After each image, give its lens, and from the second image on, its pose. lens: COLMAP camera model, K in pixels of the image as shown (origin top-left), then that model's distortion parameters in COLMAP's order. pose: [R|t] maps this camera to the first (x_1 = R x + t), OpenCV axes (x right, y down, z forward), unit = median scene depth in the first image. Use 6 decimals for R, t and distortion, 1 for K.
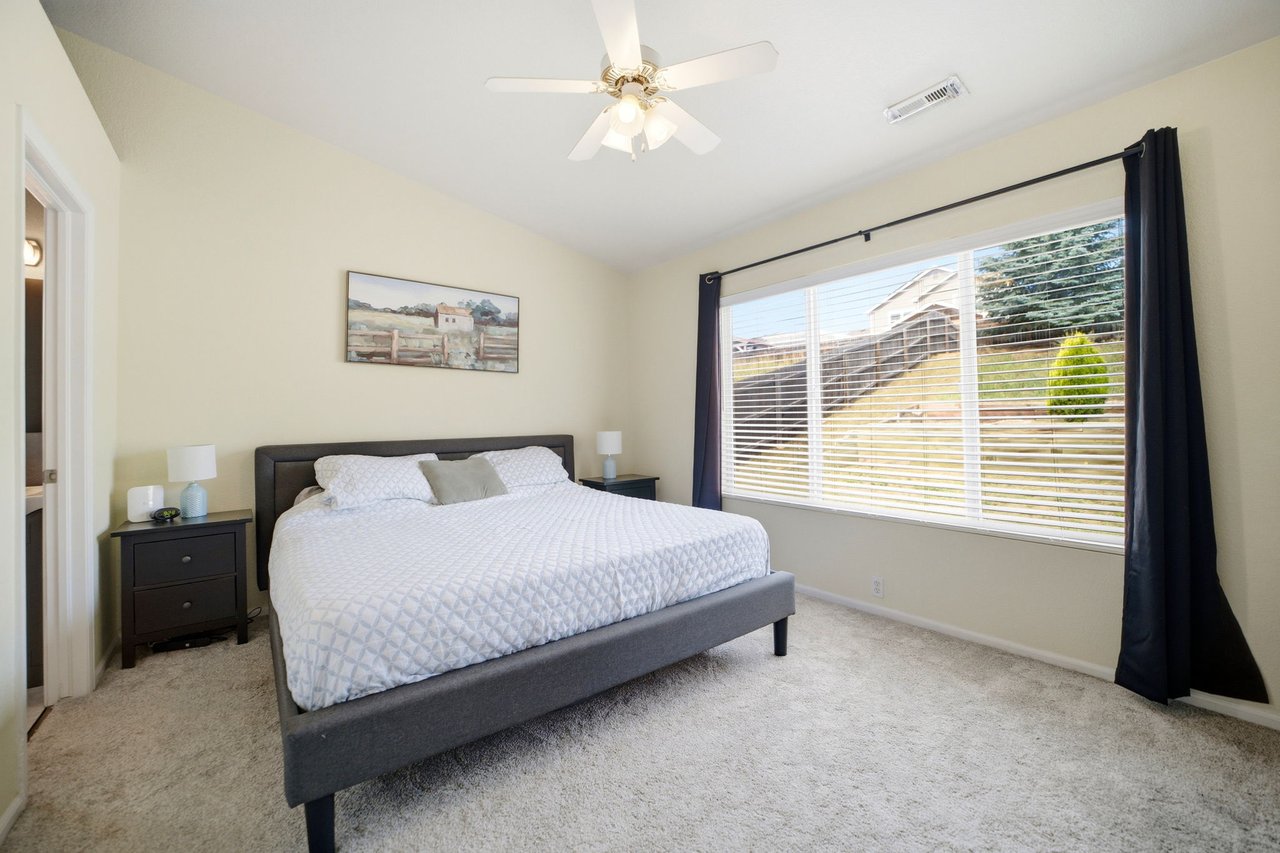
lens RADIAL K [[505.1, 0, 642.9], [0, 505.1, 420.7], [0, 0, 1]] dist [-0.042059, 0.010698]
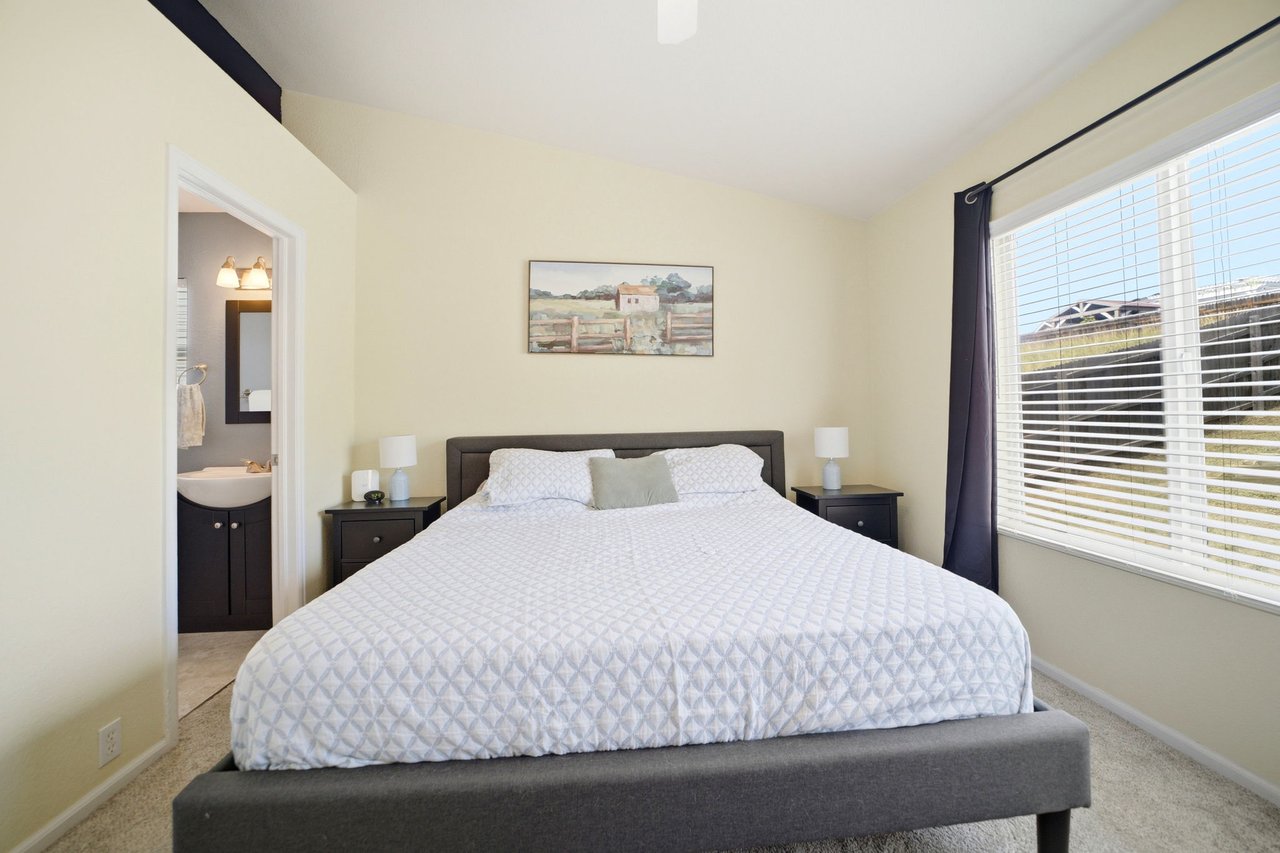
lens RADIAL K [[517.9, 0, 651.0], [0, 517.9, 410.2], [0, 0, 1]] dist [-0.043322, 0.012112]
pose [[0.852167, -0.001640, -0.523268, 0.146754], [-0.000255, 0.999994, -0.003550, -0.002355], [0.523270, 0.003158, 0.852161, 0.270478]]
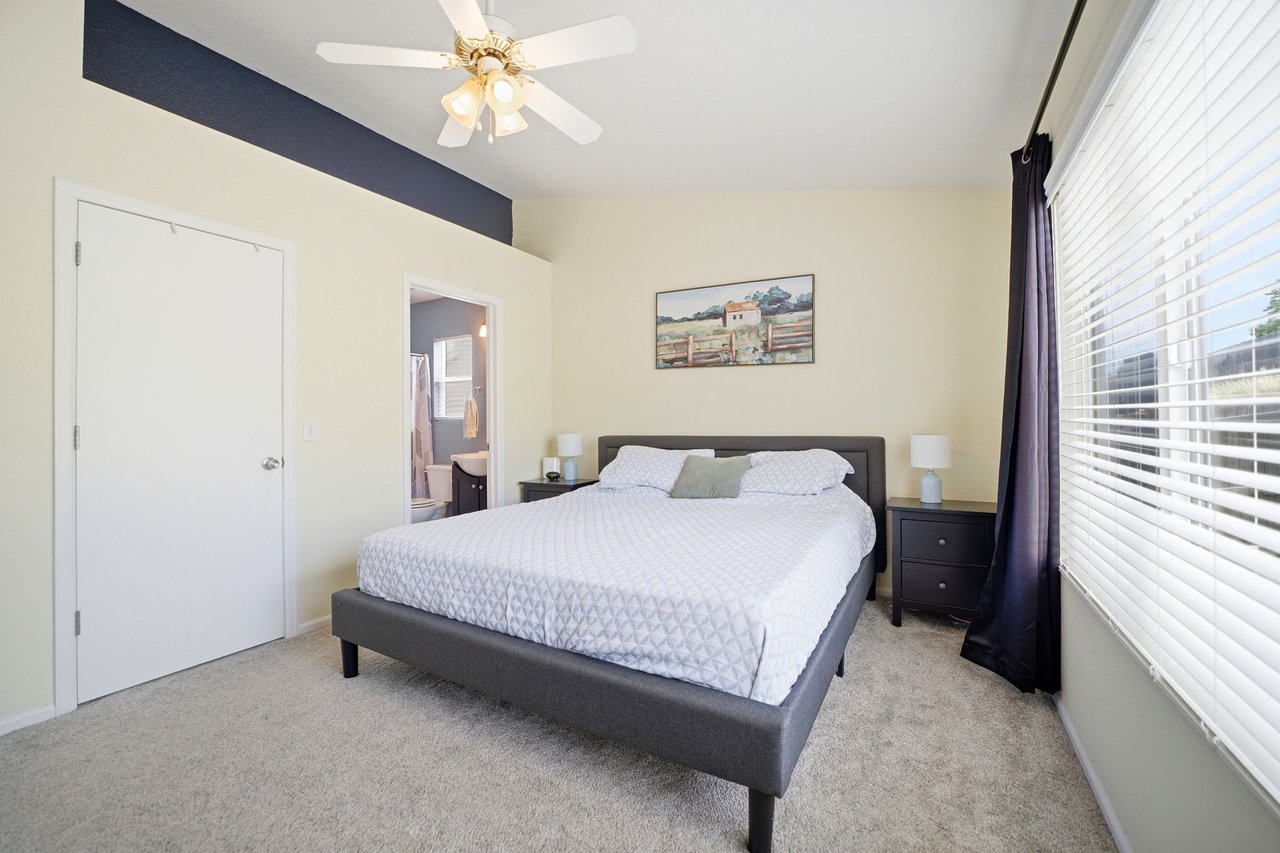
lens RADIAL K [[505.5, 0, 651.8], [0, 505.5, 421.7], [0, 0, 1]] dist [-0.045176, 0.010381]
pose [[0.404840, 0.014281, -0.914276, 0.541518], [0.000617, 0.999874, 0.015891, -0.010128], [0.914387, -0.006997, 0.404780, 0.511877]]
